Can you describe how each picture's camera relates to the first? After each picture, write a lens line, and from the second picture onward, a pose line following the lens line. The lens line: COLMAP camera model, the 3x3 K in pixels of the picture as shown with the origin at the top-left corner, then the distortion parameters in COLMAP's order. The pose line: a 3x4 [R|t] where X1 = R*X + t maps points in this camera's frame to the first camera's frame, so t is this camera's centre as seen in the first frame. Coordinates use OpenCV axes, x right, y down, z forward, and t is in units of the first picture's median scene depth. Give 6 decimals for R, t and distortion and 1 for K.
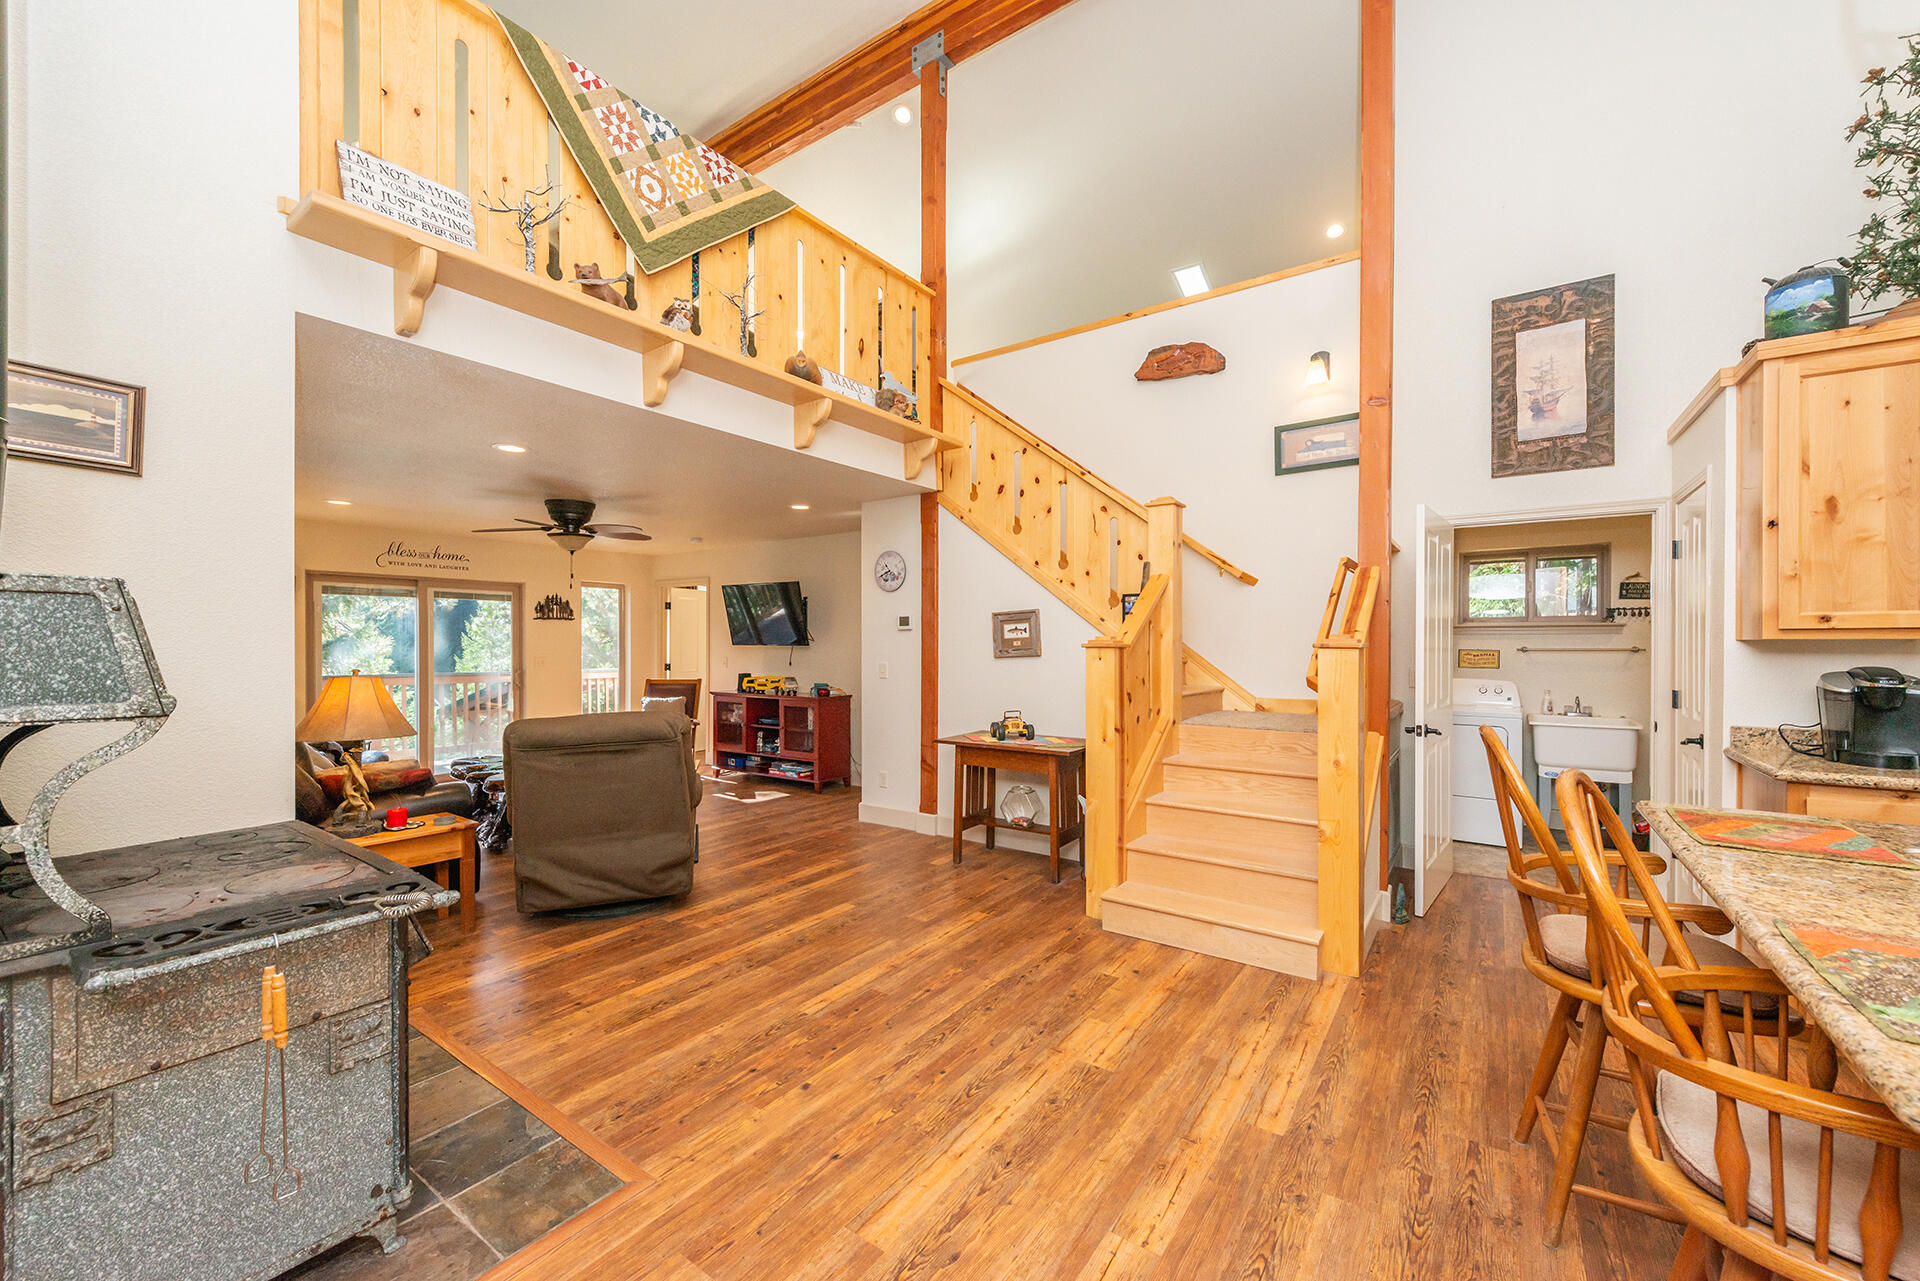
lens RADIAL K [[750.8, 0, 948.7], [0, 750.8, 637.4], [0, 0, 1]] dist [0.005122, -0.001241]
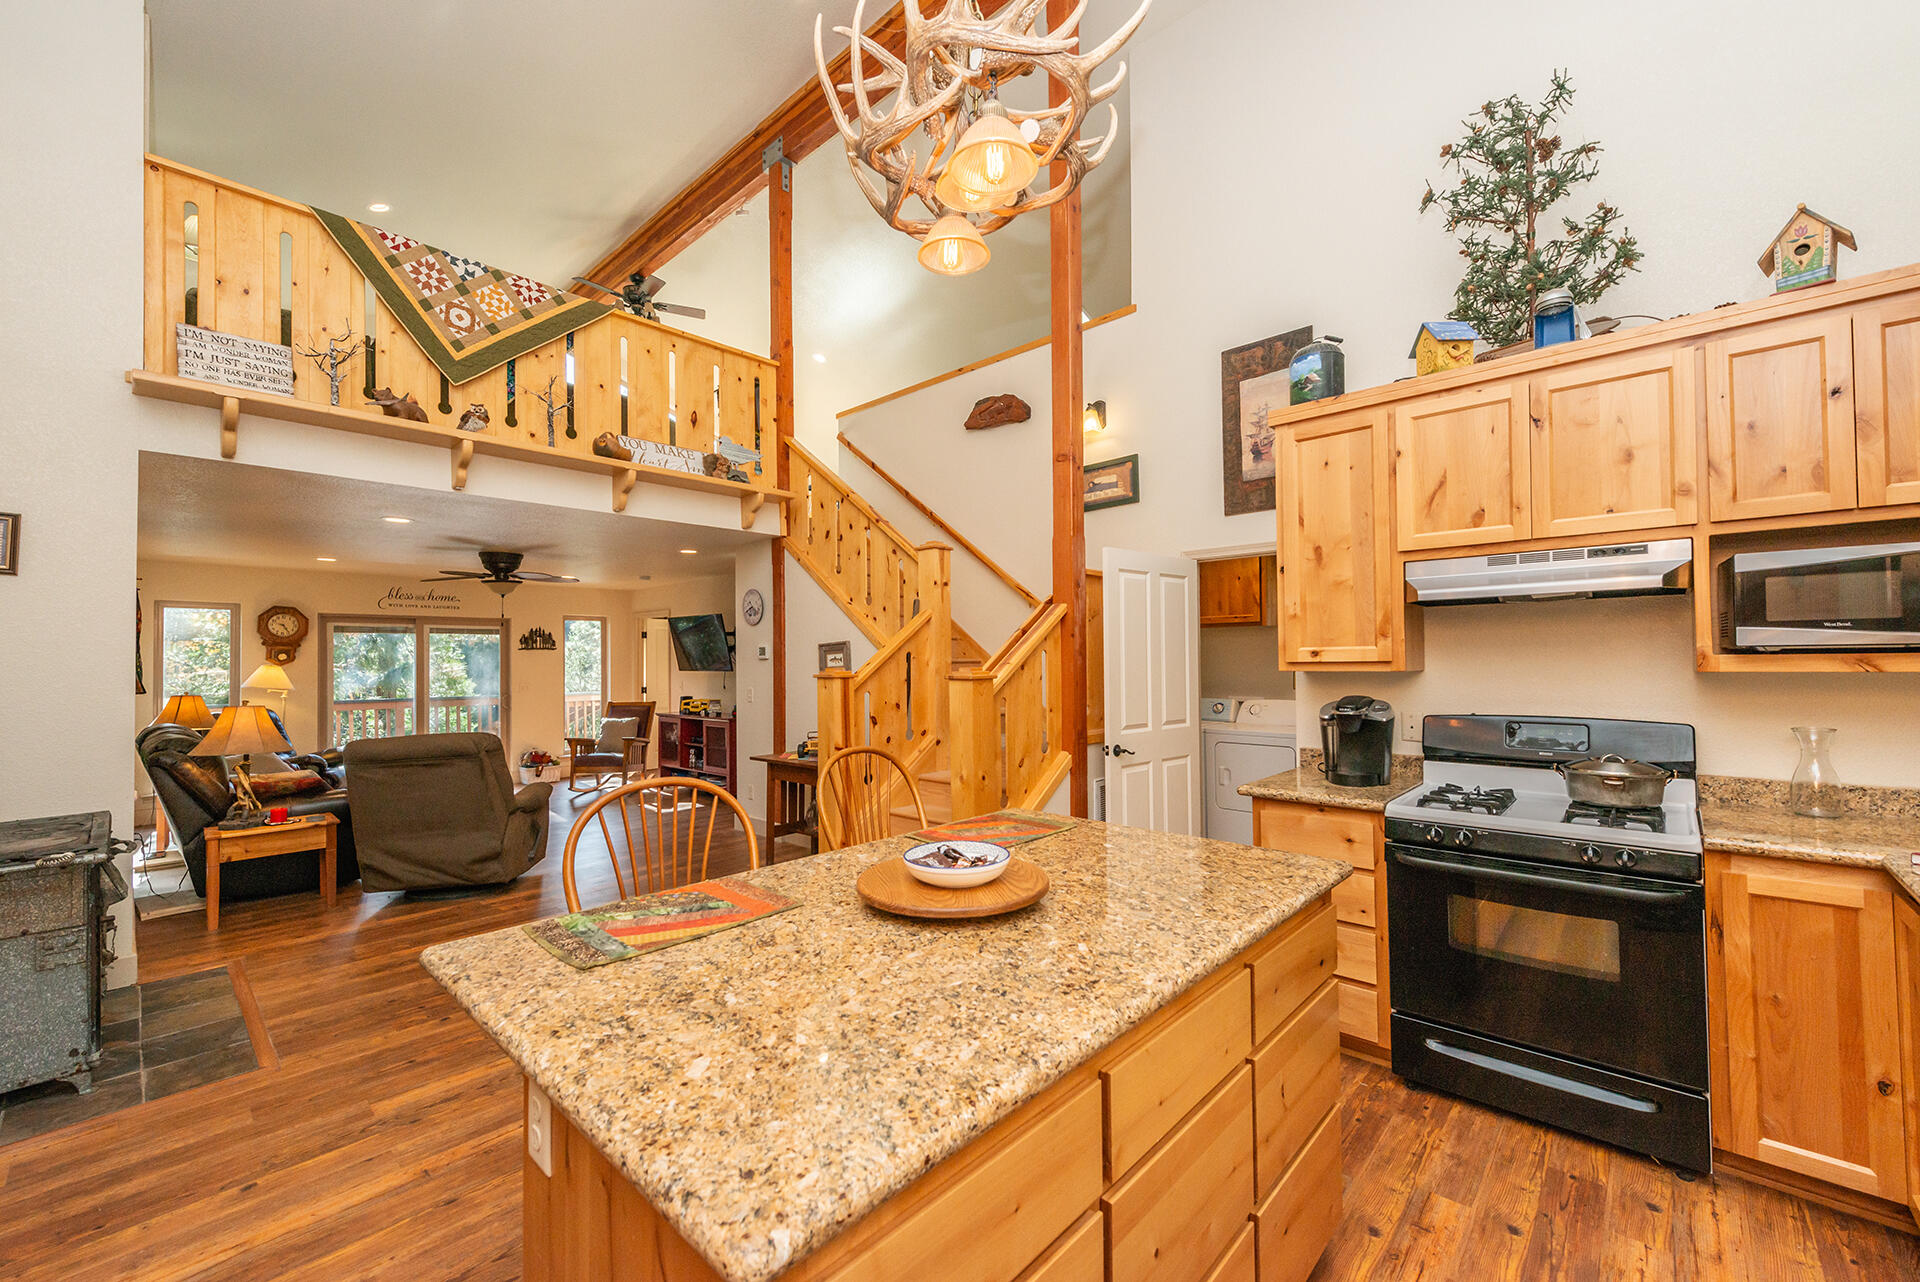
lens RADIAL K [[750.8, 0, 943.9], [0, 750.8, 642.0], [0, 0, 1]] dist [0.005122, -0.001241]
pose [[0.991974, -0.014430, -0.125613, 0.519265], [0.012542, 0.999796, -0.015812, -0.021335], [0.125816, 0.014109, 0.991953, -0.132386]]
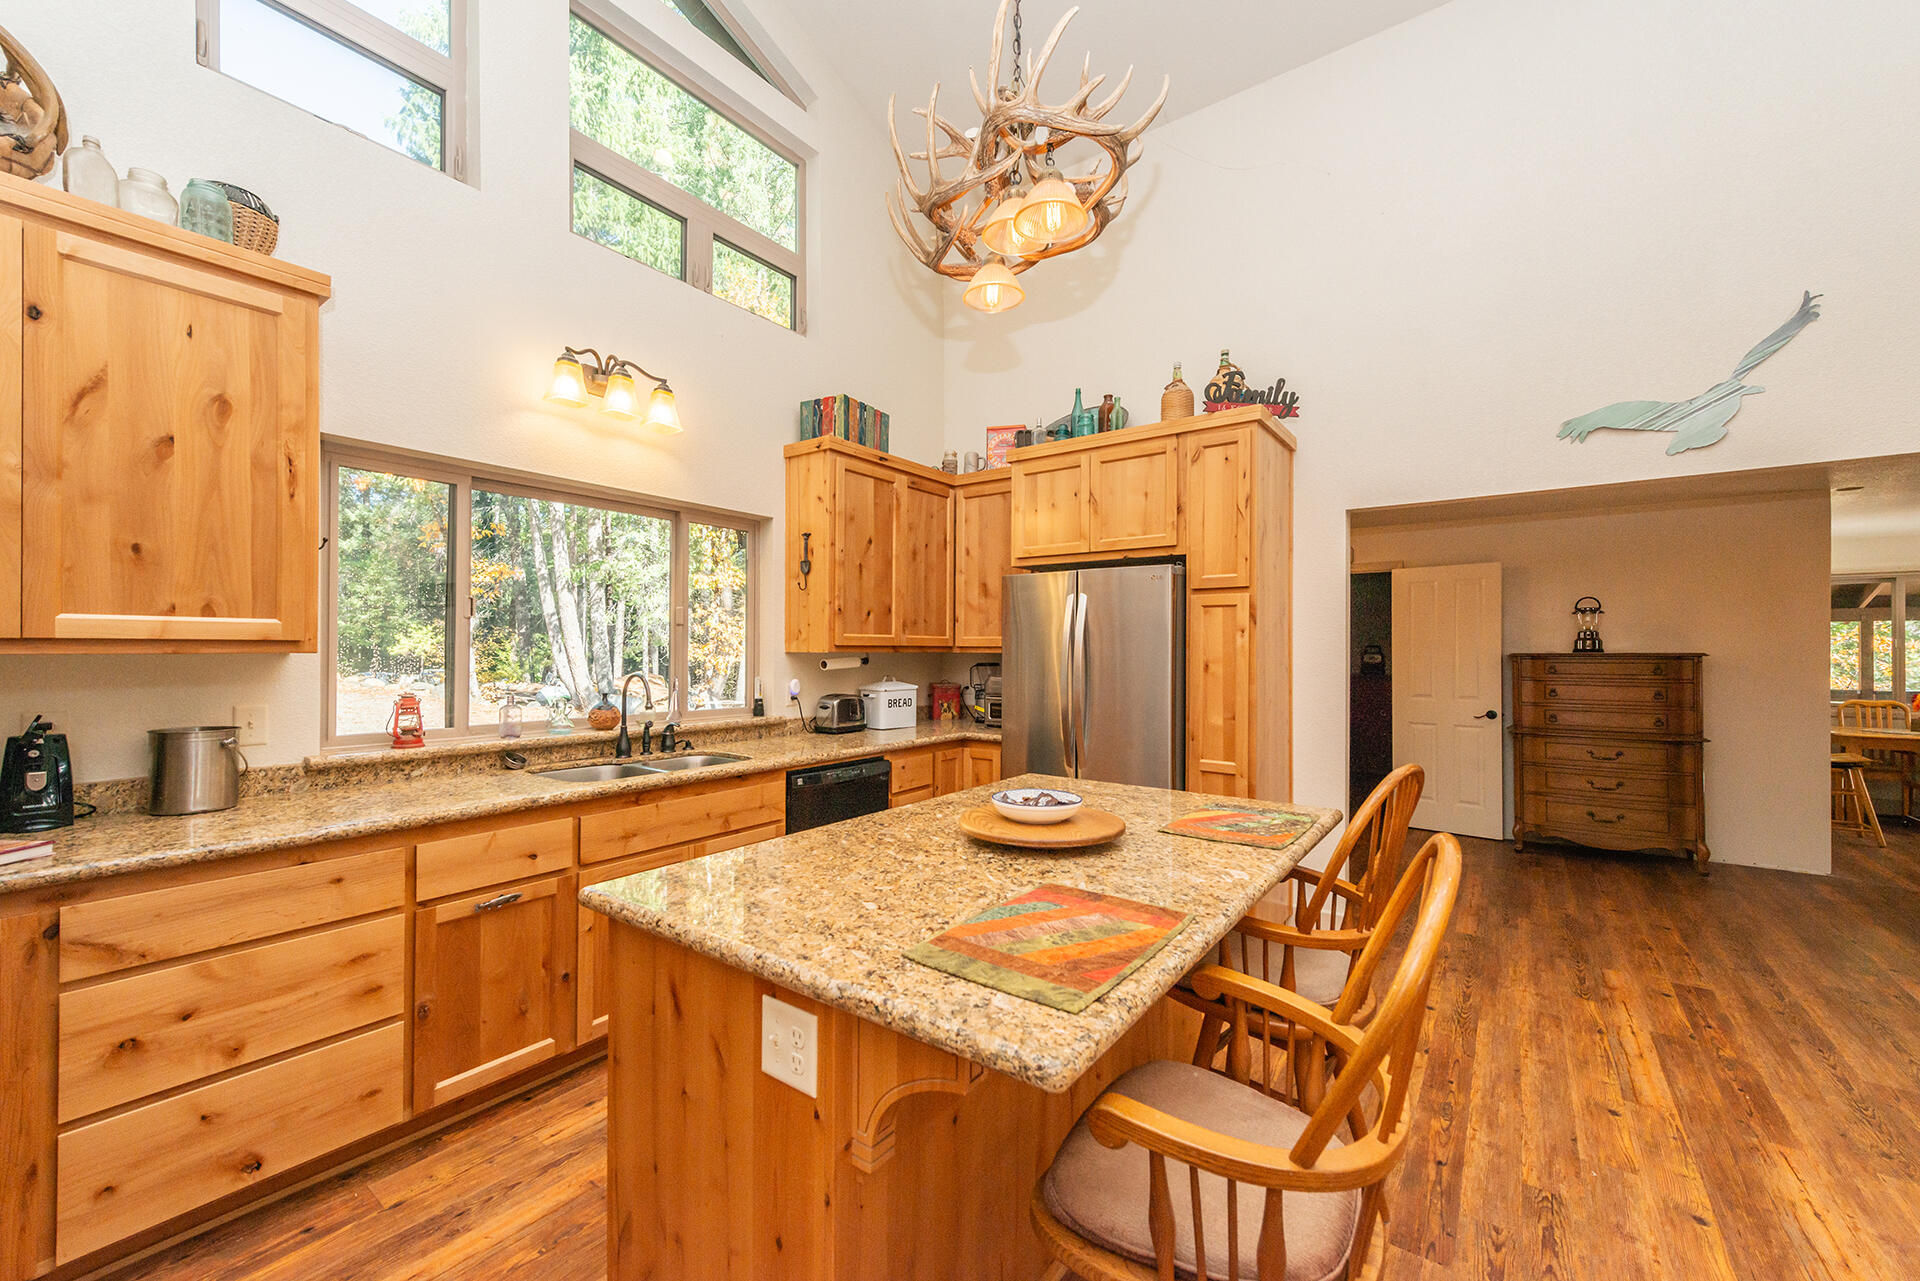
lens RADIAL K [[750.8, 0, 934.0], [0, 750.8, 645.9], [0, 0, 1]] dist [0.005122, -0.001241]
pose [[-0.999260, -0.004113, 0.038234, 0.521689], [-0.004674, 0.999882, -0.014601, -0.002263], [-0.038169, -0.014769, -0.999162, 0.773322]]
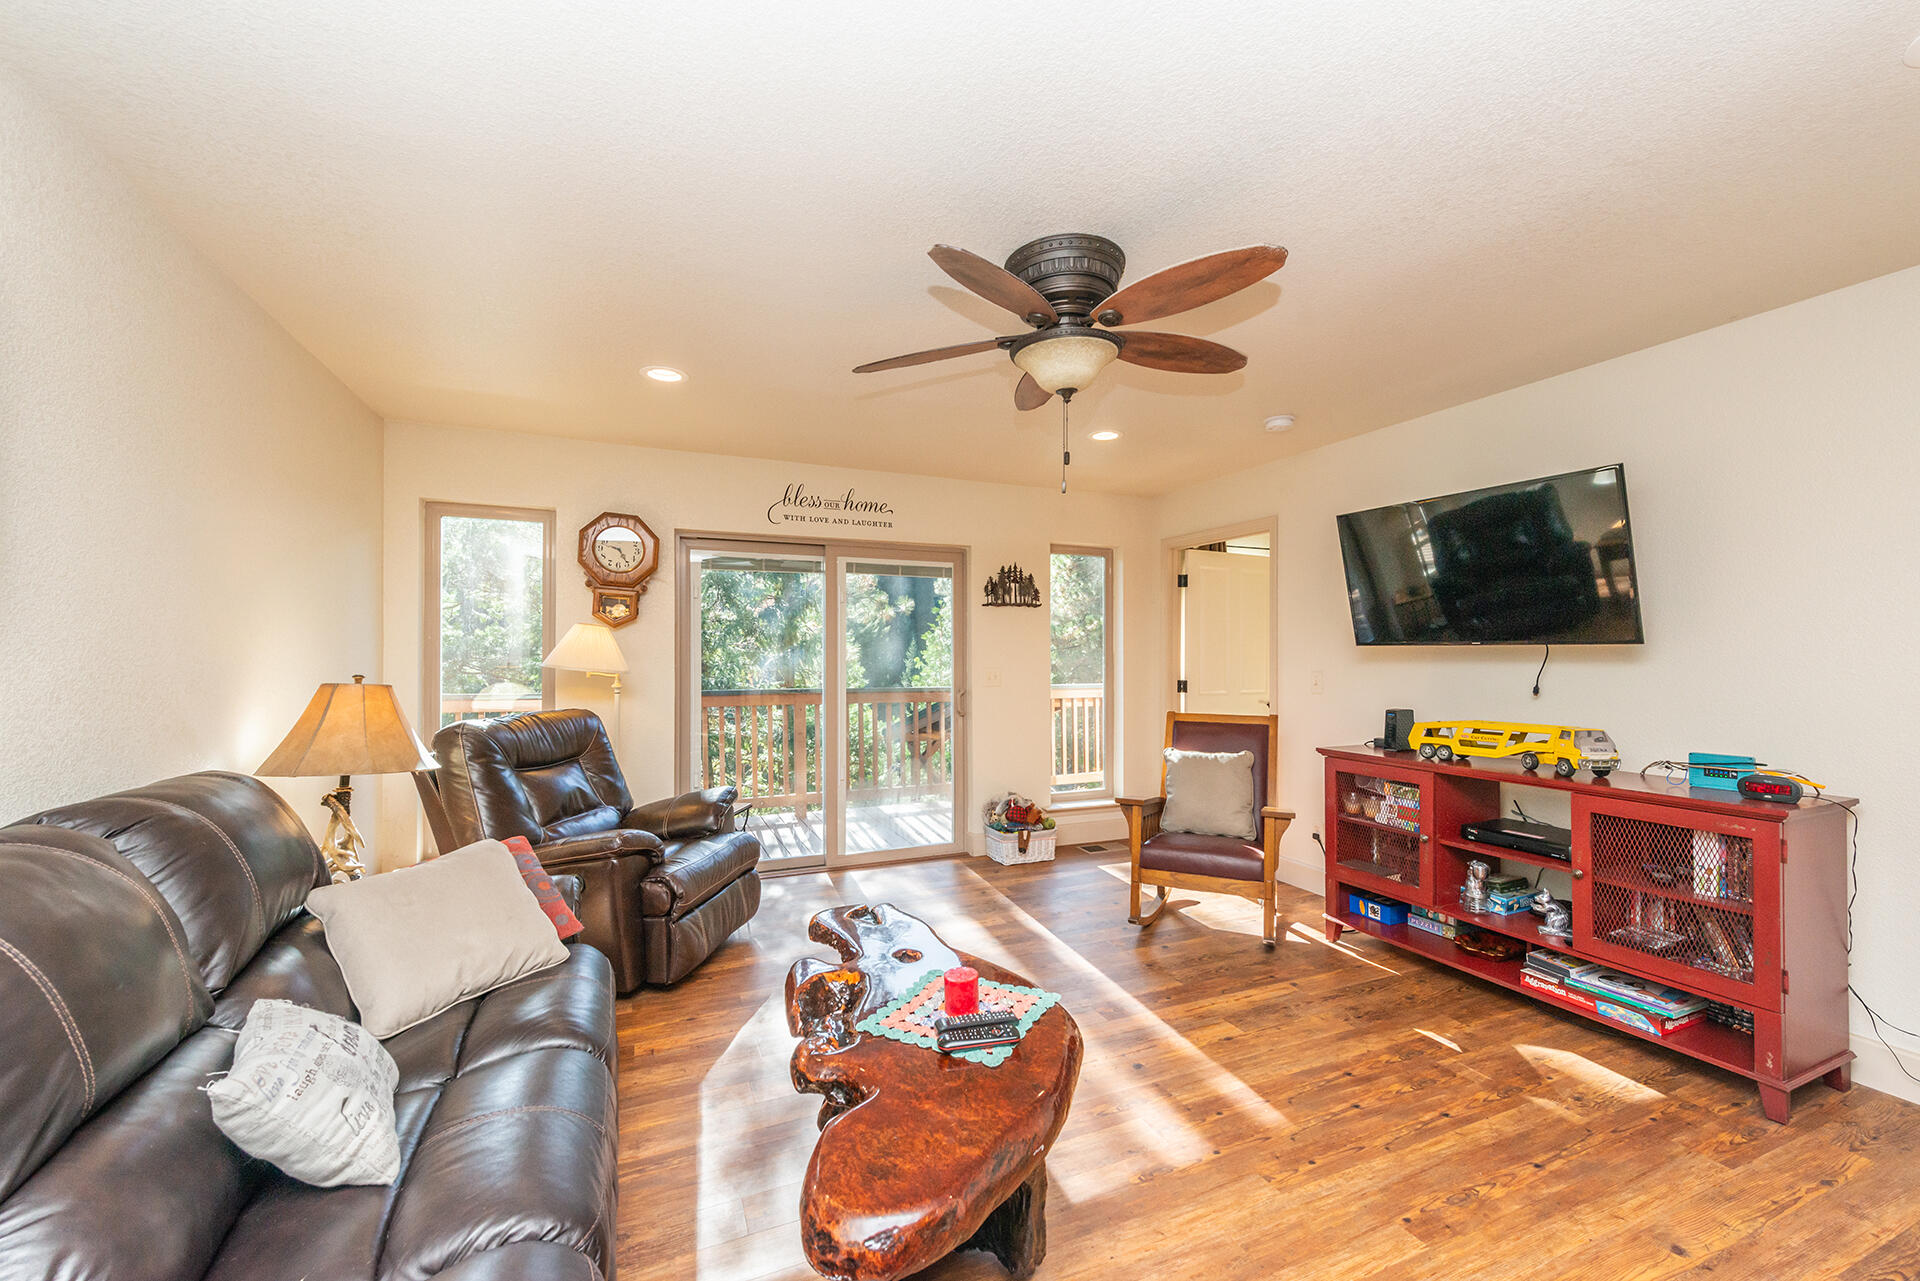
lens RADIAL K [[750.8, 0, 947.8], [0, 750.8, 653.1], [0, 0, 1]] dist [0.005122, -0.001241]
pose [[0.849124, 0.001765, -0.528190, -0.545103], [0.004508, 0.999934, 0.010588, 0.017007], [0.528174, -0.011372, 0.849060, 1.000835]]
